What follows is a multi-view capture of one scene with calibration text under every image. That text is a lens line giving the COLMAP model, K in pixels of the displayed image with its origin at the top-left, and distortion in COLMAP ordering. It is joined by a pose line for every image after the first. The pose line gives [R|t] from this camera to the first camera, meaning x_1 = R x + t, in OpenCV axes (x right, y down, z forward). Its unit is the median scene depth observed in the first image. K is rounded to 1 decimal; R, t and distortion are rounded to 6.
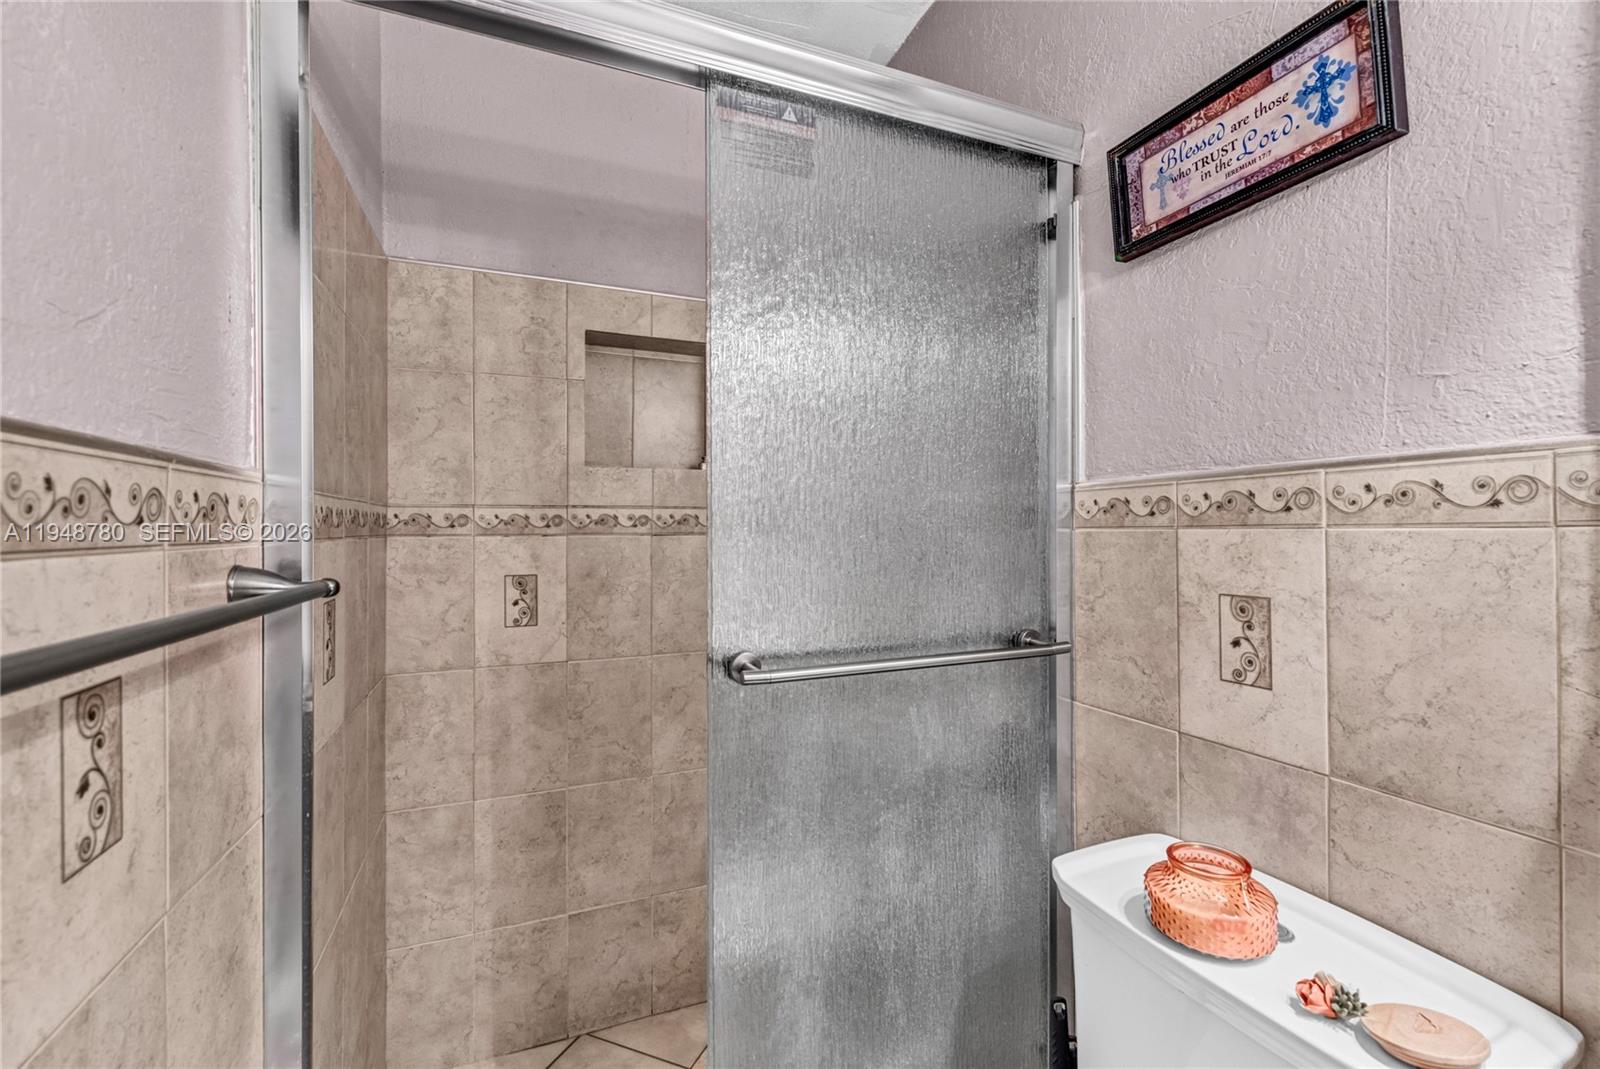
lens RADIAL K [[689.2, 0, 805.8], [0, 689.2, 527.4], [0, 0, 1]] dist [0.000448, -0.000483]
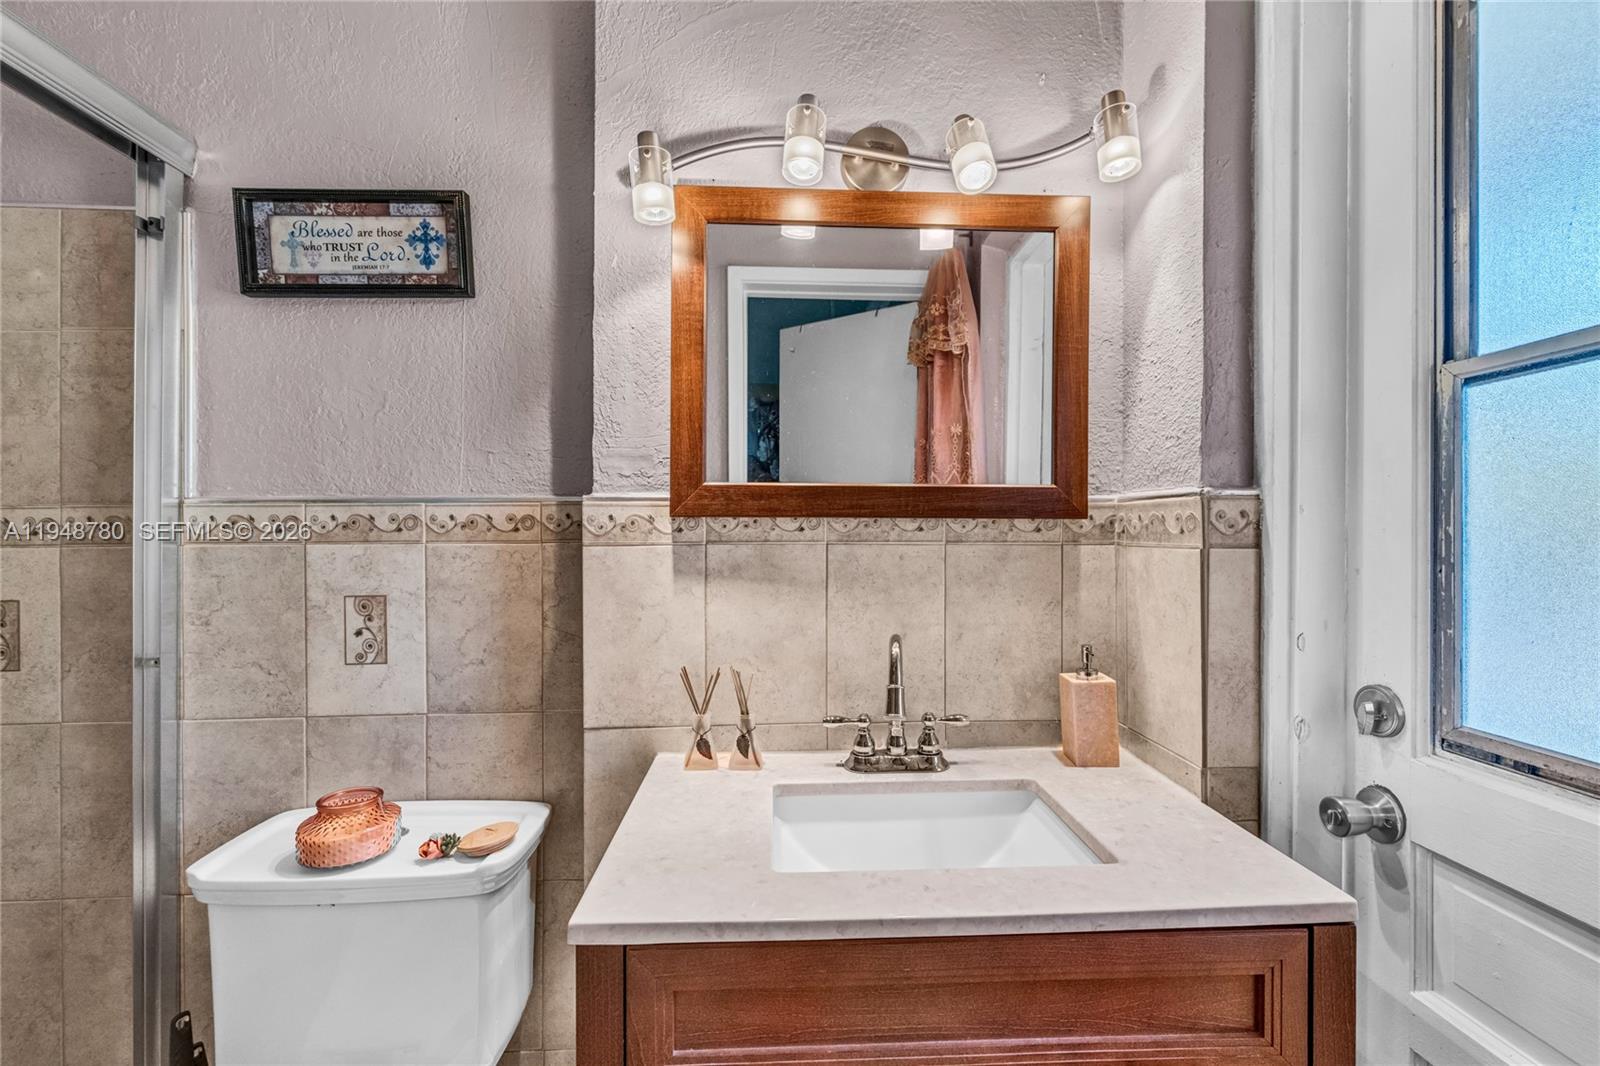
lens RADIAL K [[683.0, 0, 802.3], [0, 683.0, 535.6], [0, 0, 1]] dist [-0.001629, -0.004065]
pose [[0.335175, 0.003855, 0.942148, -0.298541], [-0.001159, 0.999993, -0.003680, -0.010160], [-0.942155, 0.000142, 0.335177, -0.206027]]
